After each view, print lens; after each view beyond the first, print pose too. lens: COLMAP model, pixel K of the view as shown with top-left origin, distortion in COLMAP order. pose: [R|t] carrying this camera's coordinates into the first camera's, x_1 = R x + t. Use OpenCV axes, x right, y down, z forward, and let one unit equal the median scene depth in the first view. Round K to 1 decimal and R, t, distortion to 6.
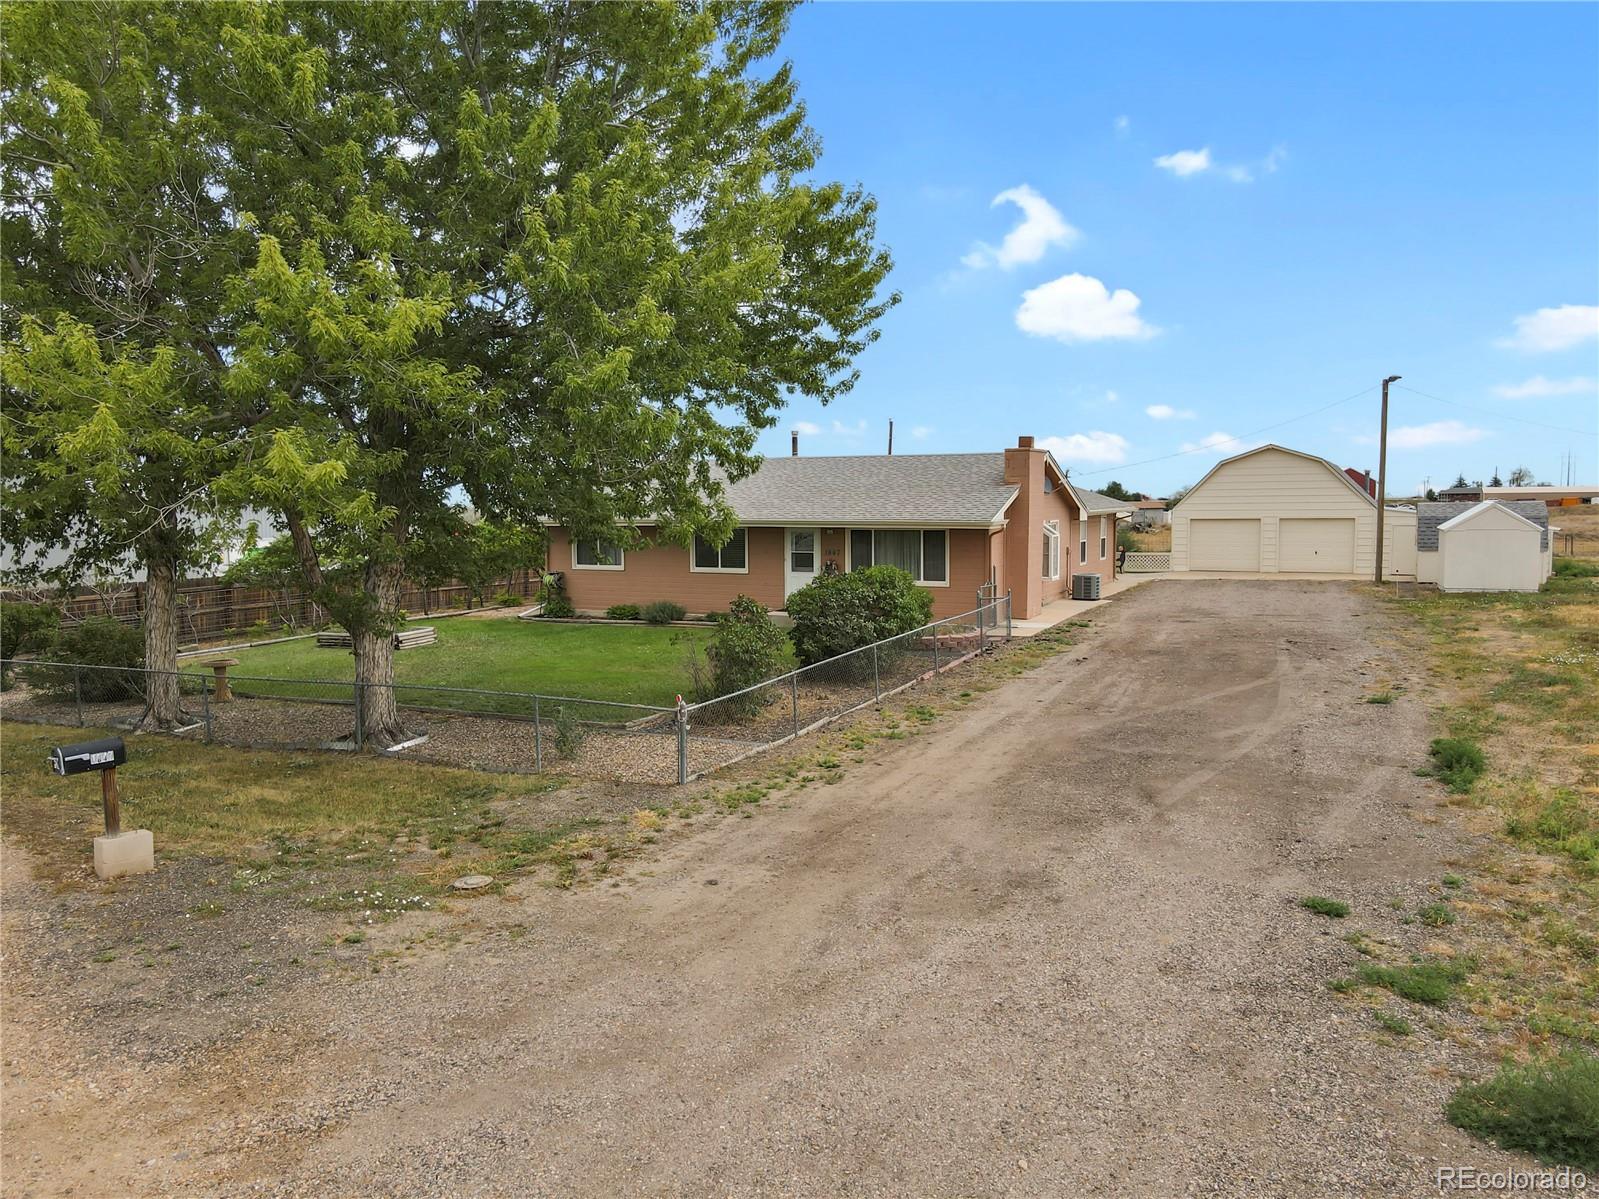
lens RADIAL K [[1175.4, 0, 800.7], [0, 1175.4, 599.9], [0, 0, 1]] dist [0.000778, 0.018772]
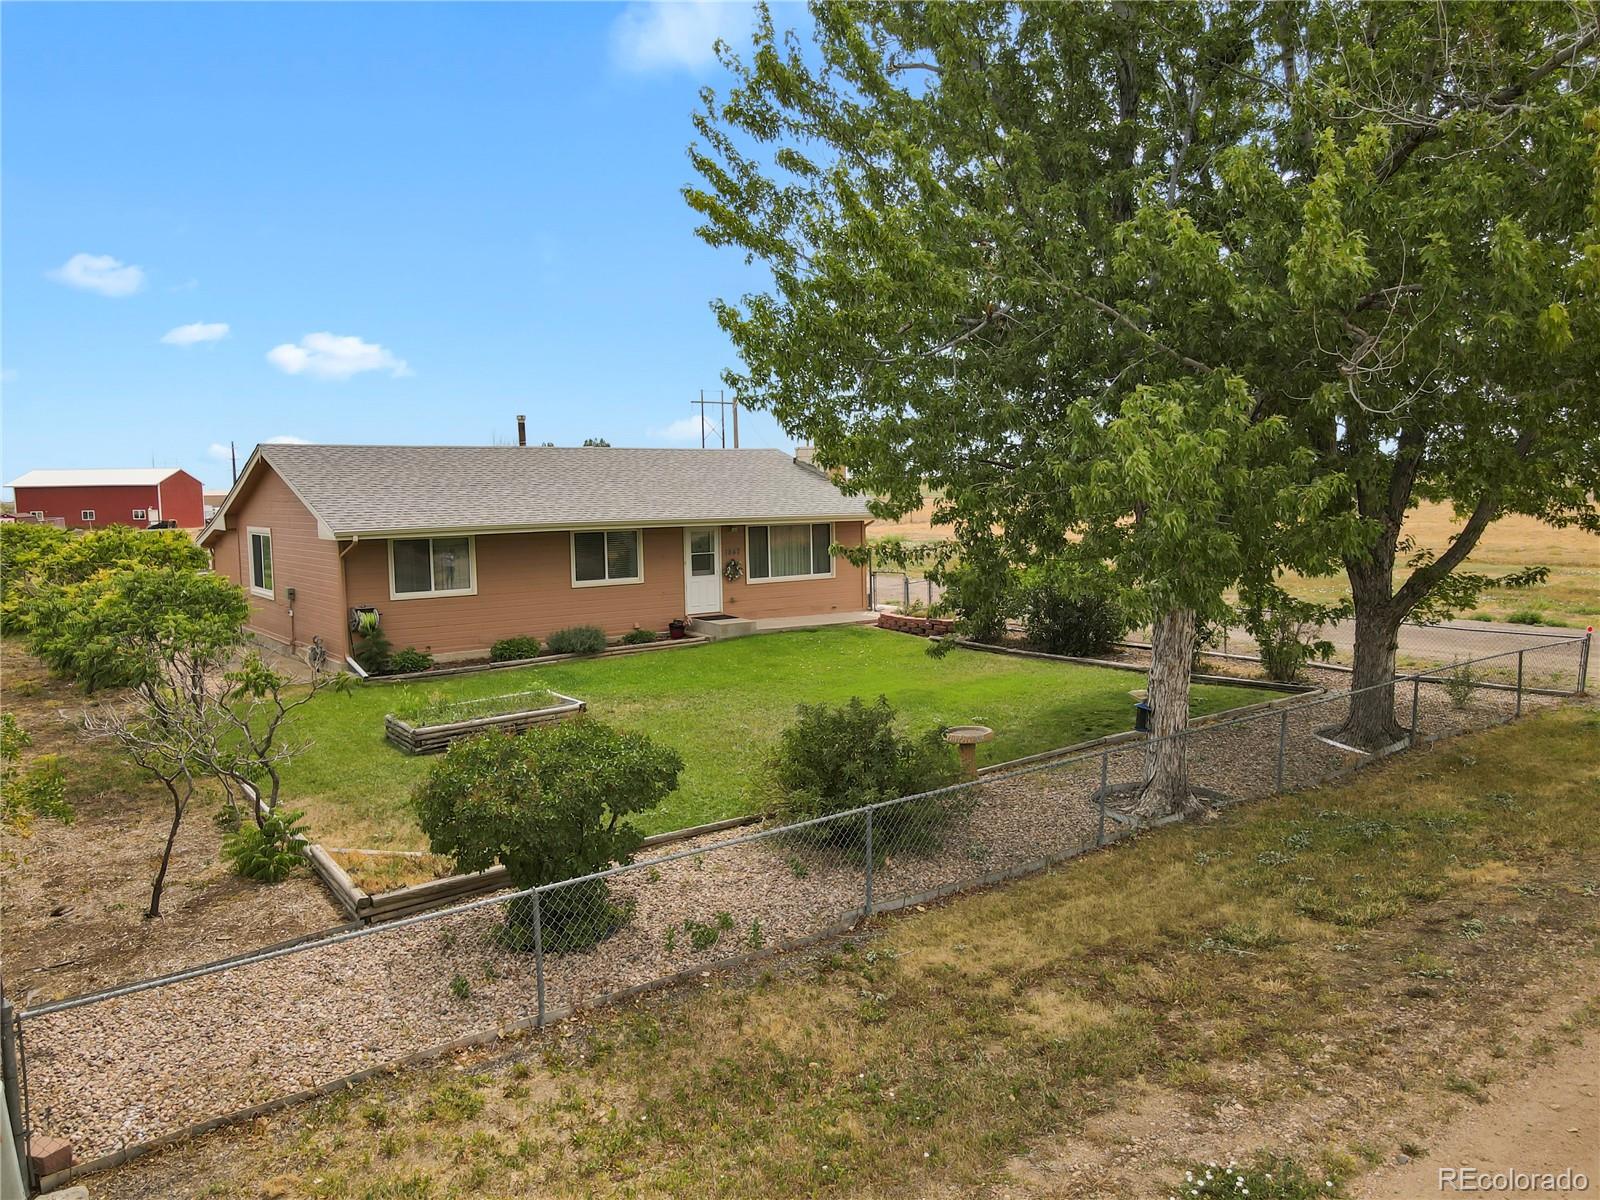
lens RADIAL K [[1176.1, 0, 805.4], [0, 1176.1, 600.5], [0, 0, 1]] dist [0.000778, 0.018772]
pose [[0.448757, -0.076623, 0.890363, -0.728311], [0.088935, 0.995201, 0.040821, -0.033298], [-0.889217, 0.060865, 0.453418, 0.502803]]
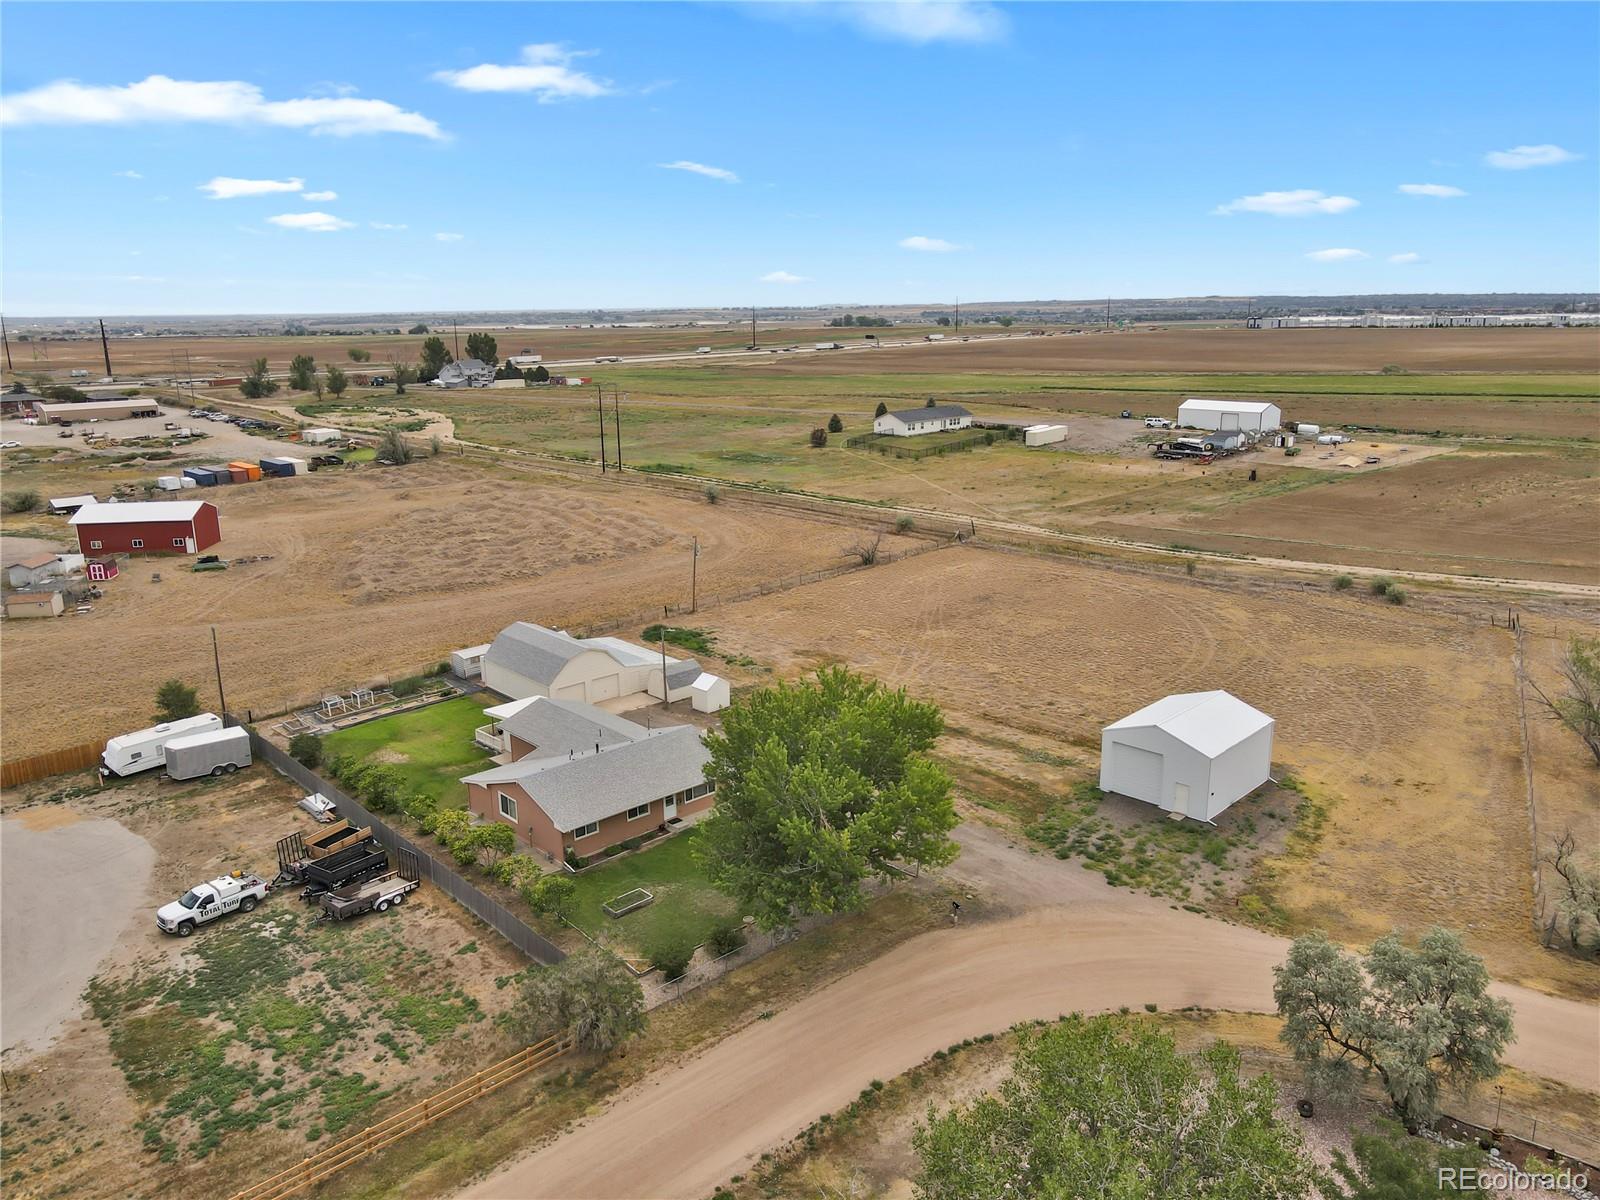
lens RADIAL K [[1176.1, 0, 793.4], [0, 1176.1, 595.3], [0, 0, 1]] dist [0.000778, 0.018772]
pose [[0.357208, -0.217175, 0.908426, -2.027348], [0.098444, 0.975930, 0.194603, -0.905551], [-0.928823, 0.019915, 0.369989, -0.193584]]
